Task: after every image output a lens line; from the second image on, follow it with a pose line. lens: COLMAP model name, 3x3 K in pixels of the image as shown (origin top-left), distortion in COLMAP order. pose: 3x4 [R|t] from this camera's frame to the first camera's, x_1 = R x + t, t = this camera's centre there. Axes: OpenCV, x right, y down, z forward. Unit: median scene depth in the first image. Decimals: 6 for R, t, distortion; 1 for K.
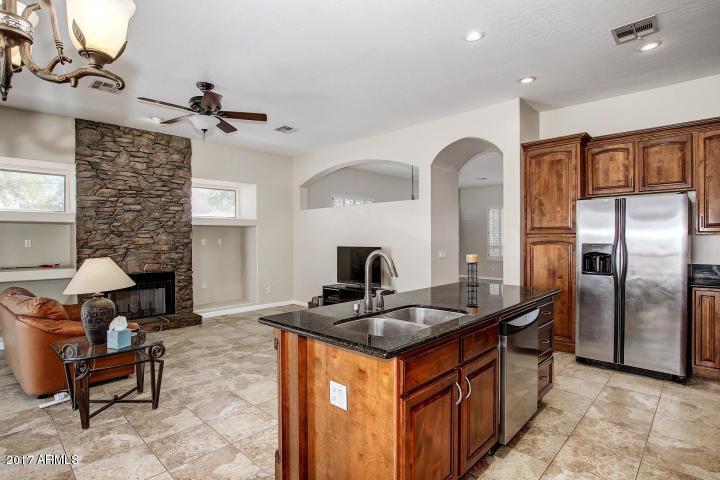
lens RADIAL K [[367.0, 0, 358.4], [0, 367.0, 240.6], [0, 0, 1]] dist [-0.031978, -0.000490]
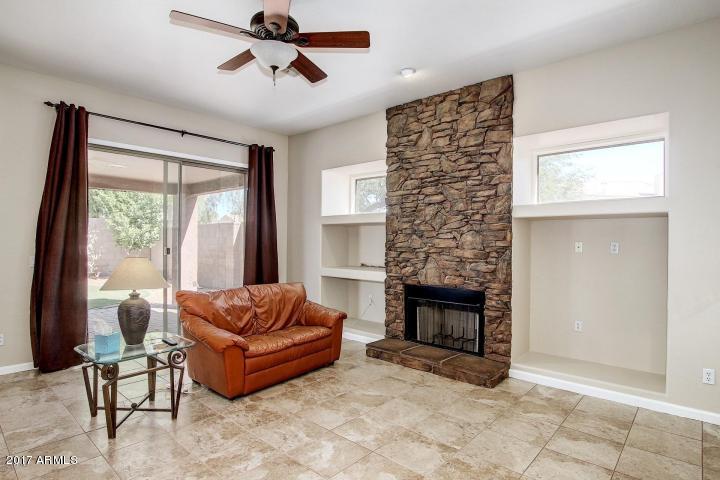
lens RADIAL K [[390.0, 0, 354.0], [0, 390.0, 238.0], [0, 0, 1]] dist [-0.013273, 0.001542]
pose [[0.024916, -0.000482, -0.999689, 0.187600], [-0.012005, 0.999928, -0.000781, -0.006851], [0.999617, 0.012021, 0.024908, 0.796805]]
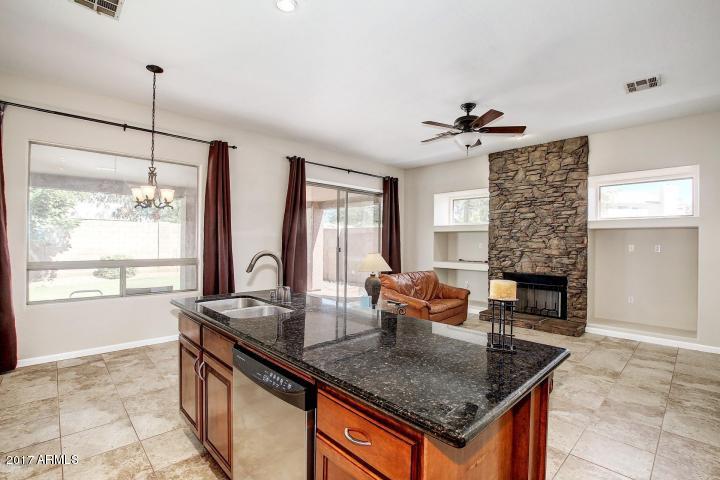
lens RADIAL K [[336.5, 0, 364.0], [0, 336.5, 240.2], [0, 0, 1]] dist [-0.005173, -0.001875]
pose [[-0.032269, 0.000489, -0.999479, 0.444265], [-0.013410, 0.999910, 0.000922, -0.008211], [0.999389, 0.013433, -0.032260, 0.509670]]
